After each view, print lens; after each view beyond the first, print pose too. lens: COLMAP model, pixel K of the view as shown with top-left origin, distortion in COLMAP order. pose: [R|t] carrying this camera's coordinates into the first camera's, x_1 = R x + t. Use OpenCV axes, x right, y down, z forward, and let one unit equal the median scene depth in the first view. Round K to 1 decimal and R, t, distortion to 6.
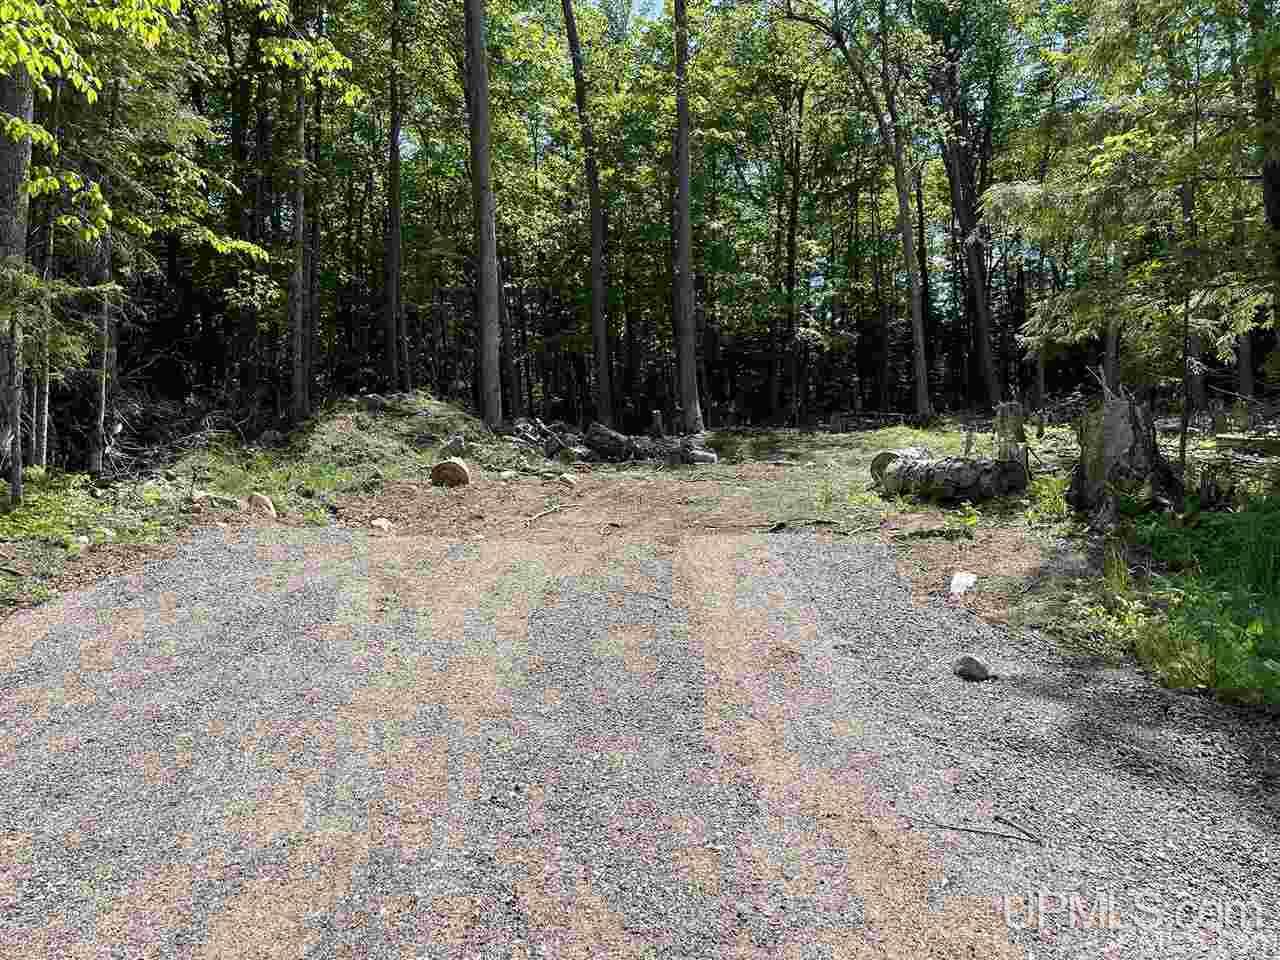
lens RADIAL K [[988.7, 0, 640.0], [0, 988.7, 480.0], [0, 0, 1]] dist [0.008538, -0.000020]
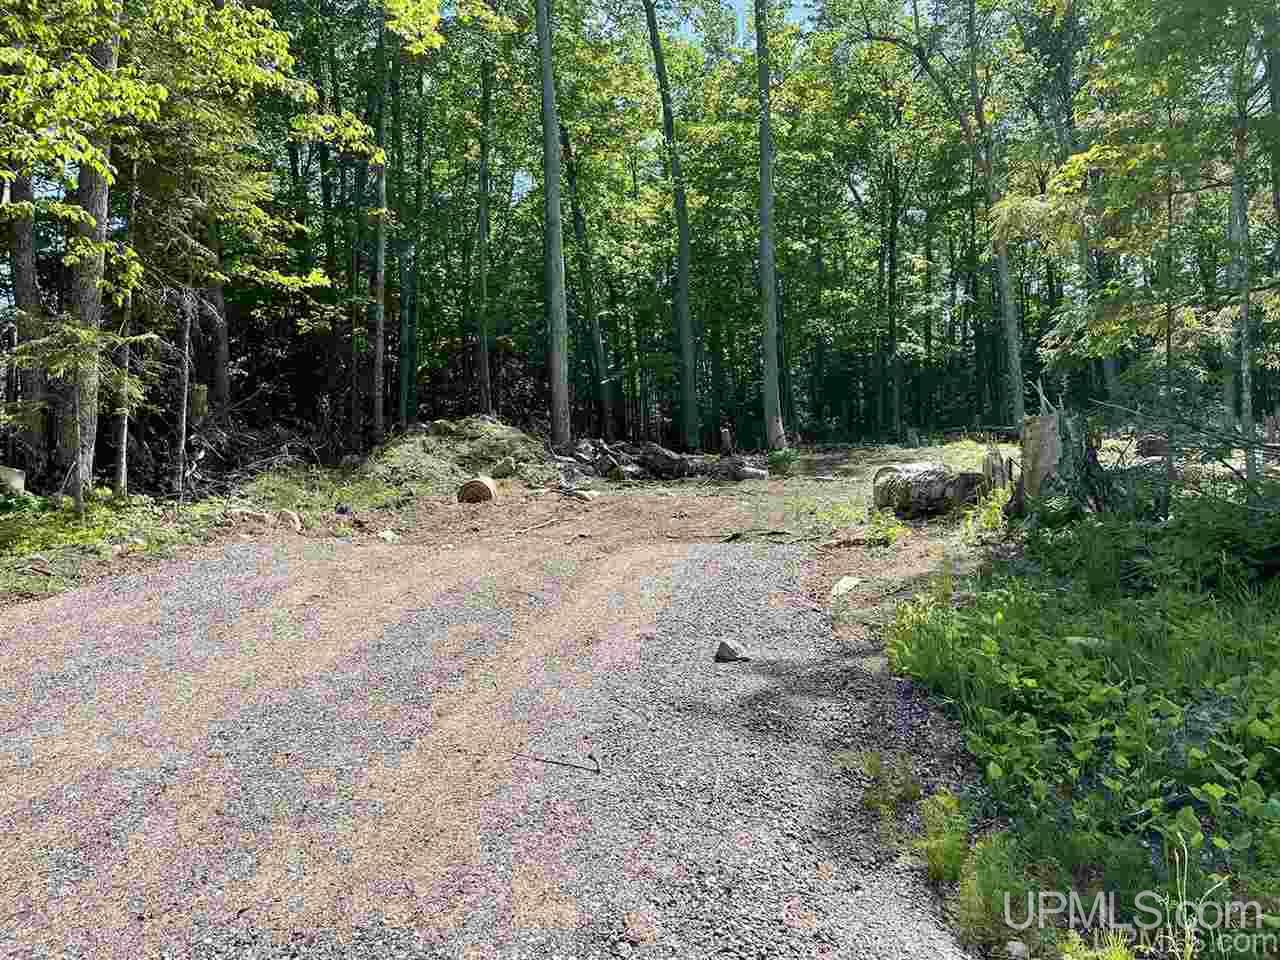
lens RADIAL K [[988.7, 0, 640.0], [0, 988.7, 480.0], [0, 0, 1]] dist [0.008538, -0.000020]
pose [[0.988540, -0.011229, -0.150541, 0.114685], [0.008294, 0.999763, -0.020112, 0.003386], [0.150731, 0.018633, 0.988399, -0.044212]]
